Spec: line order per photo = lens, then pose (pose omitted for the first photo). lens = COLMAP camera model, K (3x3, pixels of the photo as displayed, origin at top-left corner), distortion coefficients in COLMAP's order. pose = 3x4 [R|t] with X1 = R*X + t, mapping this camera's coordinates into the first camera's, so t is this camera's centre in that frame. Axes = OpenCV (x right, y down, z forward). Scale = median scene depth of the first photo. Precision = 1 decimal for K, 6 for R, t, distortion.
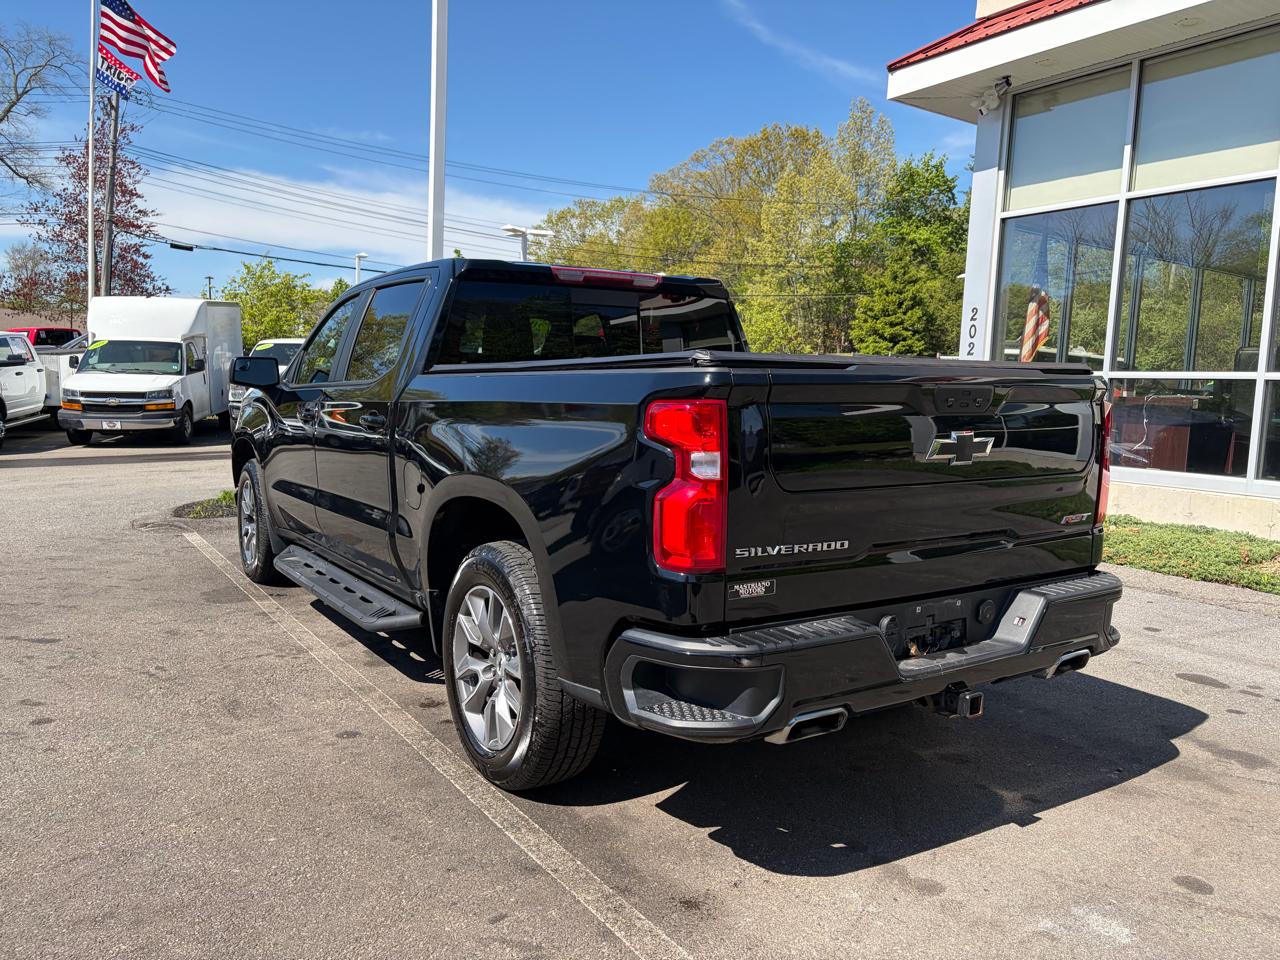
lens RADIAL K [[968.3, 0, 647.2], [0, 968.3, 474.1], [0, 0, 1]] dist [0.042025, -0.043084]
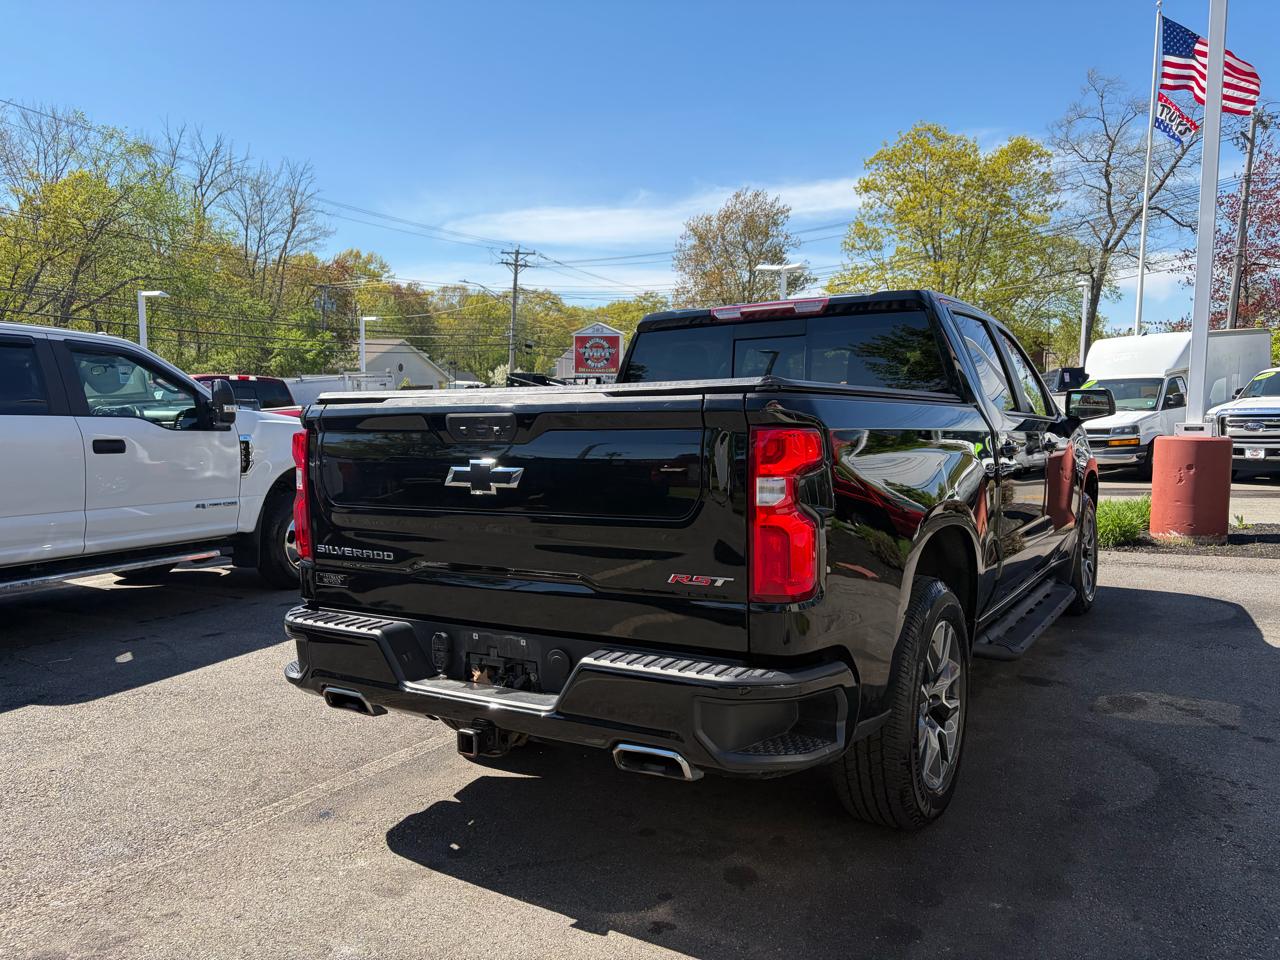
lens RADIAL K [[968.3, 0, 647.7], [0, 968.3, 470.8], [0, 0, 1]] dist [0.042025, -0.043084]
pose [[0.430187, 0.028343, -0.902295, 0.402328], [-0.065551, 0.997849, 0.000092, -0.013809], [0.900357, 0.059106, 0.431120, 0.230151]]
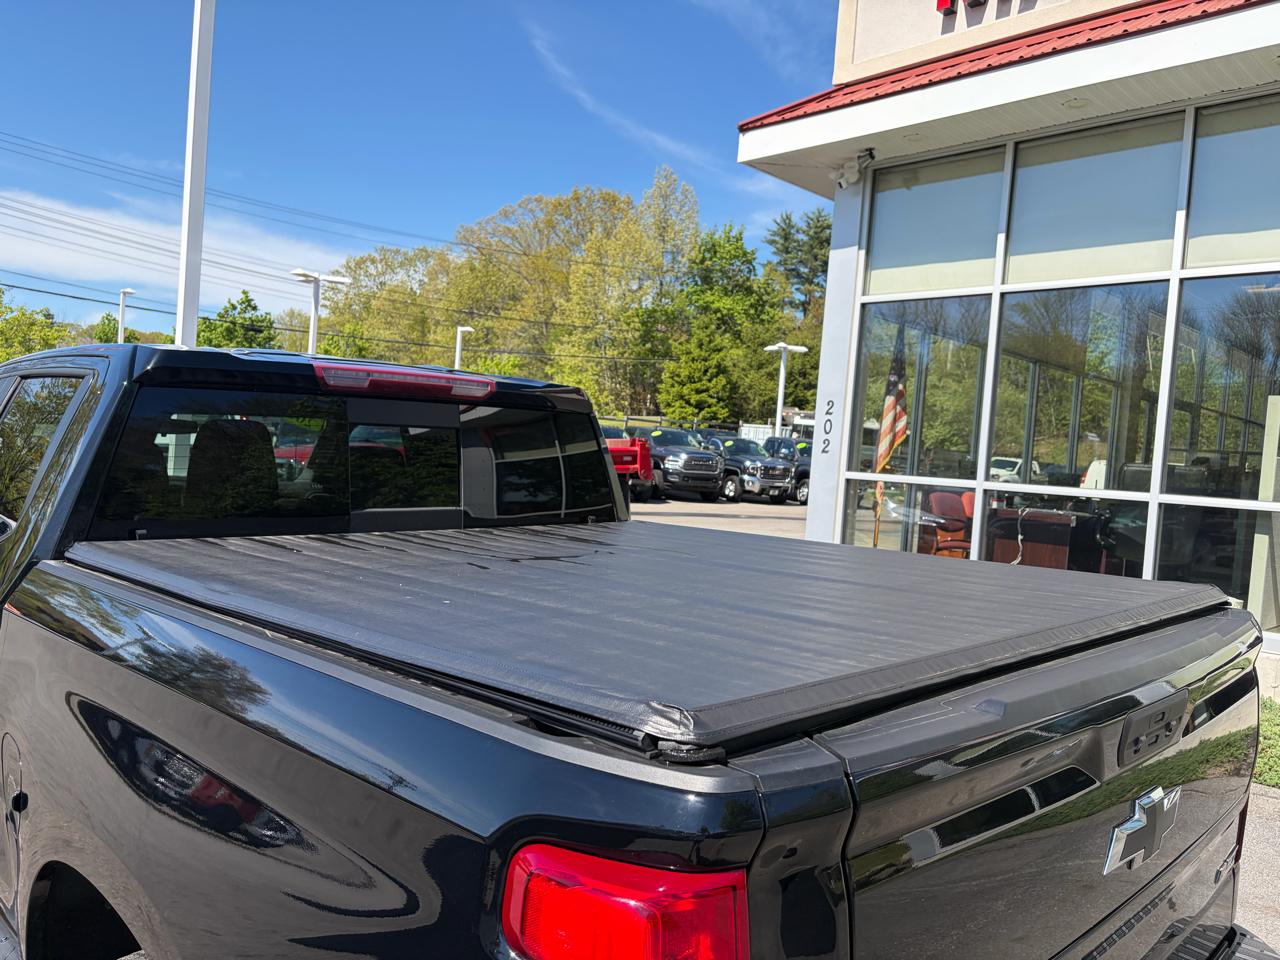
lens RADIAL K [[968.3, 0, 630.2], [0, 968.3, 480.6], [0, 0, 1]] dist [0.042025, -0.043084]
pose [[0.982420, 0.023232, 0.185235, -0.007802], [-0.014117, 0.998631, -0.050376, -0.053894], [-0.186152, 0.046876, 0.981402, 0.176526]]
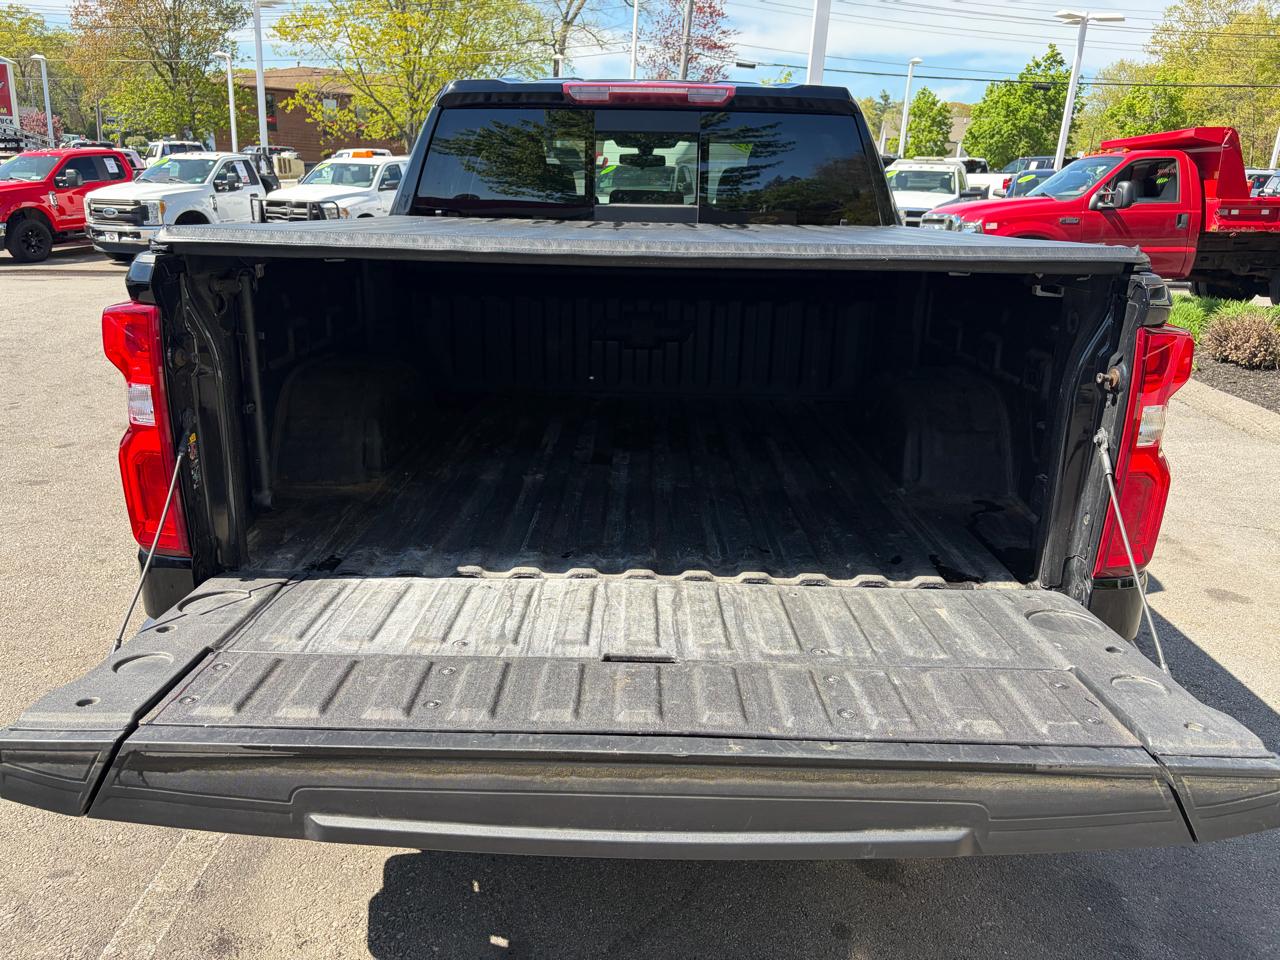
lens RADIAL K [[968.3, 0, 632.5], [0, 968.3, 482.4], [0, 0, 1]] dist [0.042025, -0.043084]
pose [[0.829073, 0.165011, -0.534238, 0.195472], [-0.062536, 0.976832, 0.204667, -0.031194], [0.555633, -0.136275, 0.820184, 0.168769]]
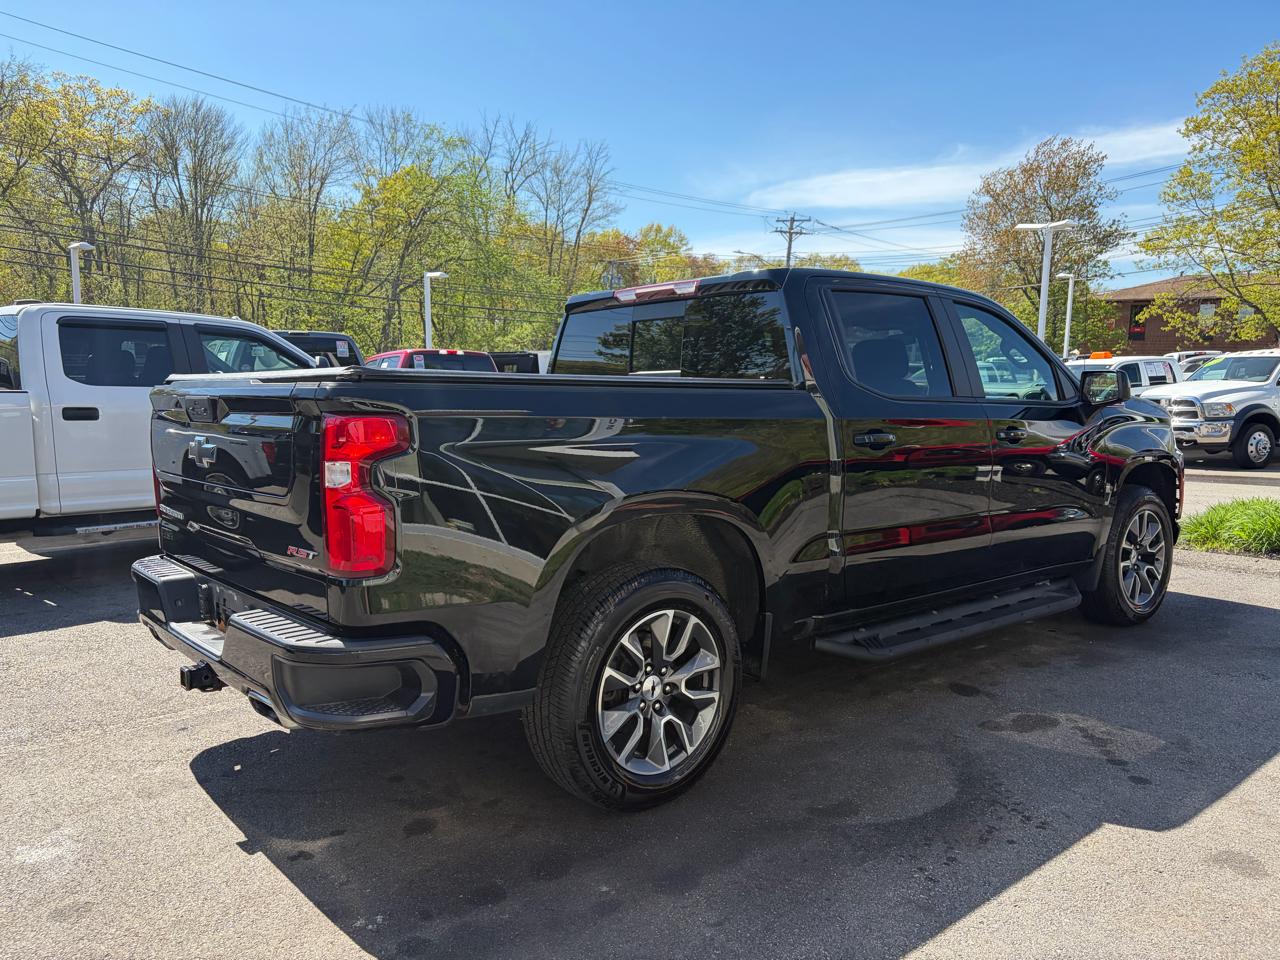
lens RADIAL K [[968.3, 0, 630.8], [0, 968.3, 479.9], [0, 0, 1]] dist [0.042025, -0.043084]
pose [[0.122257, 0.076206, -0.989569, 0.473949], [-0.089613, 0.993823, 0.065462, -0.035262], [0.988445, 0.080675, 0.128331, 0.425066]]
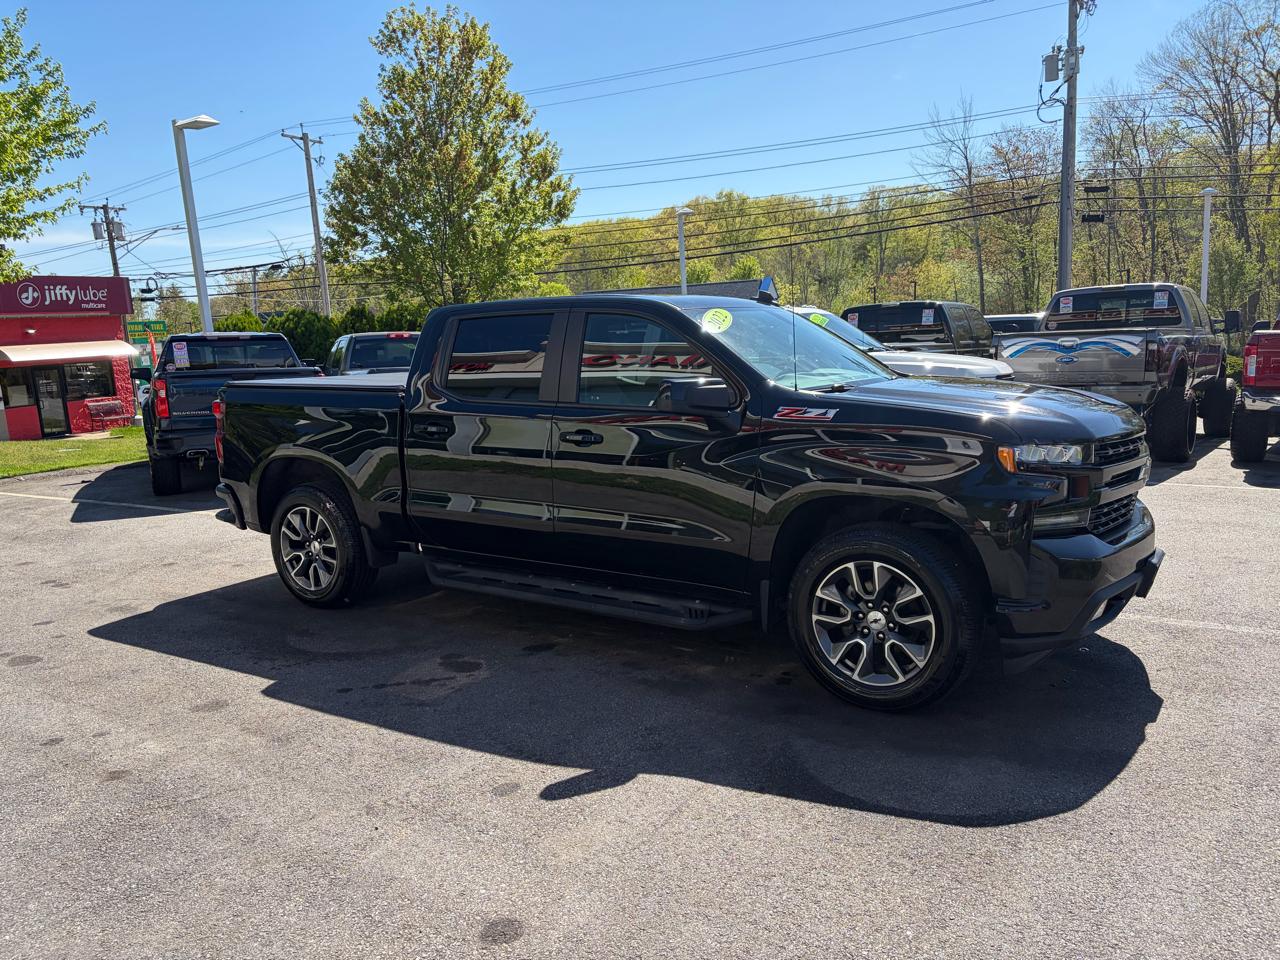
lens RADIAL K [[968.3, 0, 635.4], [0, 968.3, 481.9], [0, 0, 1]] dist [0.042025, -0.043084]
pose [[-0.920420, 0.067900, -0.384989, 0.174484], [-0.021501, 0.974518, 0.223278, -0.142750], [0.390339, 0.213787, -0.895506, 1.198023]]
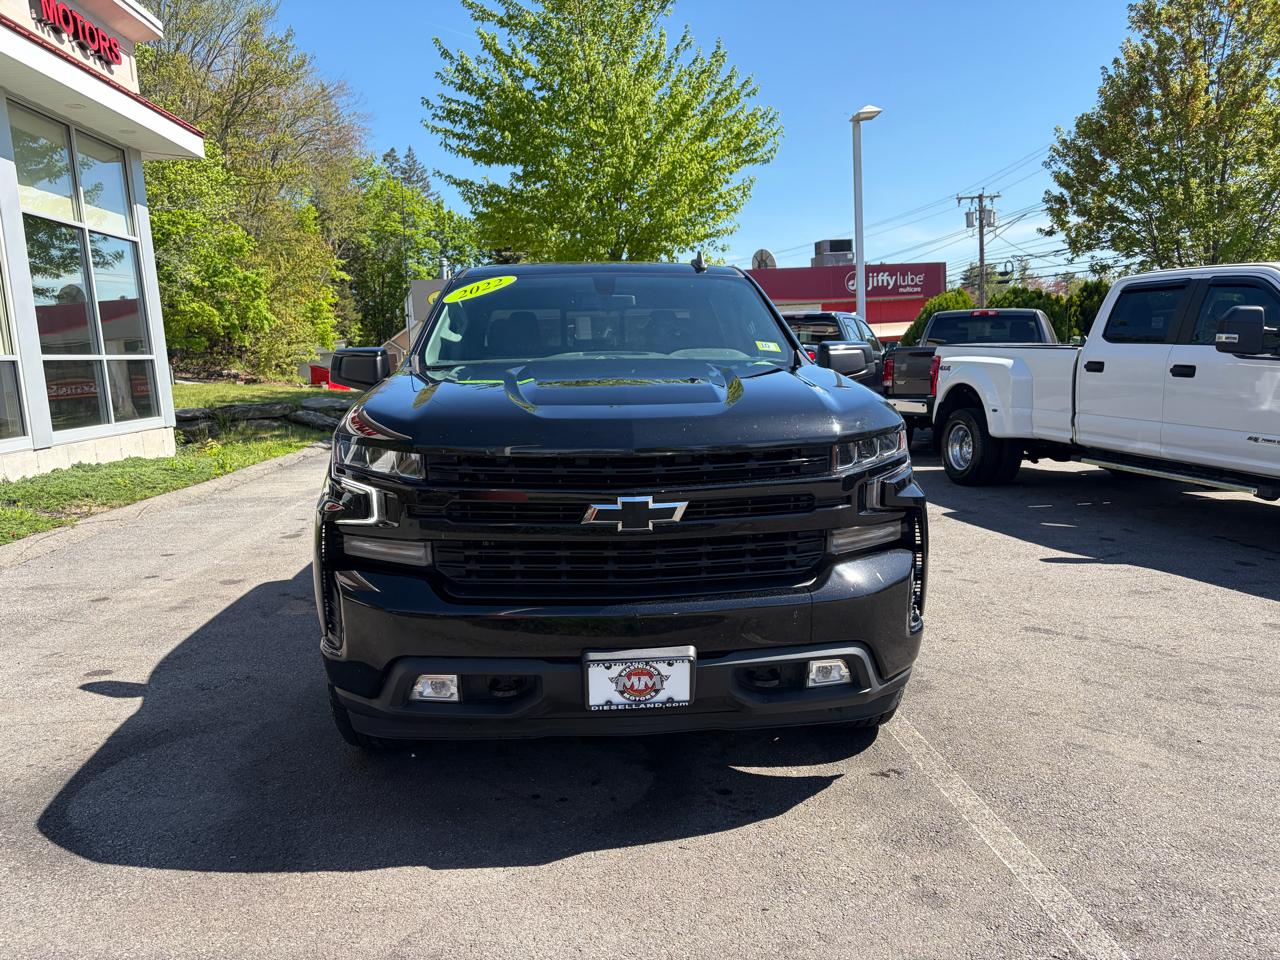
lens RADIAL K [[968.3, 0, 635.5], [0, 968.3, 476.4], [0, 0, 1]] dist [0.042025, -0.043084]
pose [[-0.872752, -0.065214, 0.483788, -0.403118], [0.050316, 0.973741, 0.222028, -0.123970], [-0.485563, 0.218118, -0.846554, 1.113059]]
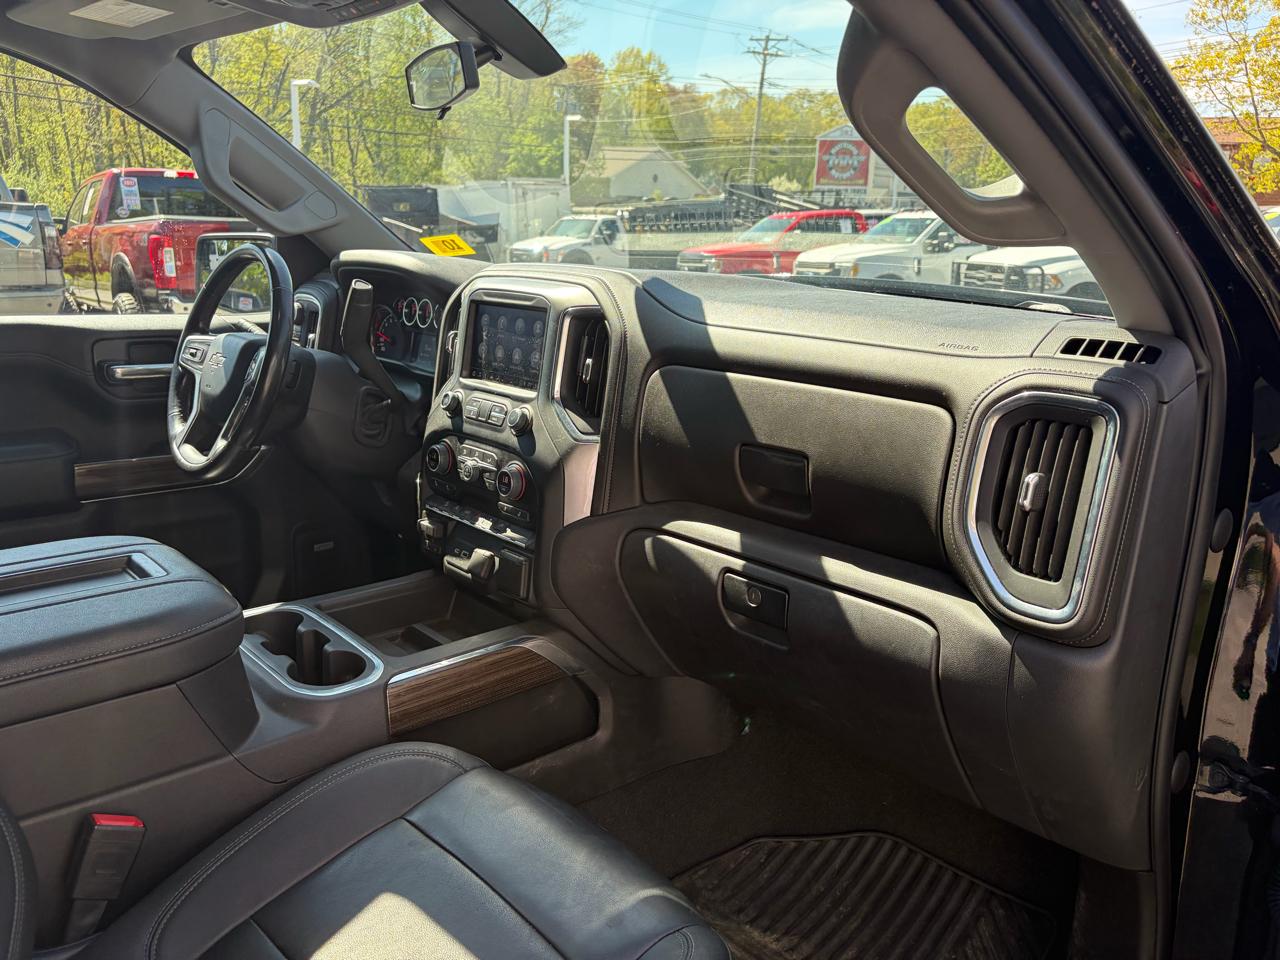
lens RADIAL K [[968.3, 0, 635.9], [0, 968.3, 471.7], [0, 0, 1]] dist [0.042025, -0.043084]
pose [[0.143914, 0.223427, -0.964038, -0.026116], [-0.108772, 0.971848, 0.209000, -0.082803], [0.983594, 0.074782, 0.164165, 0.693262]]
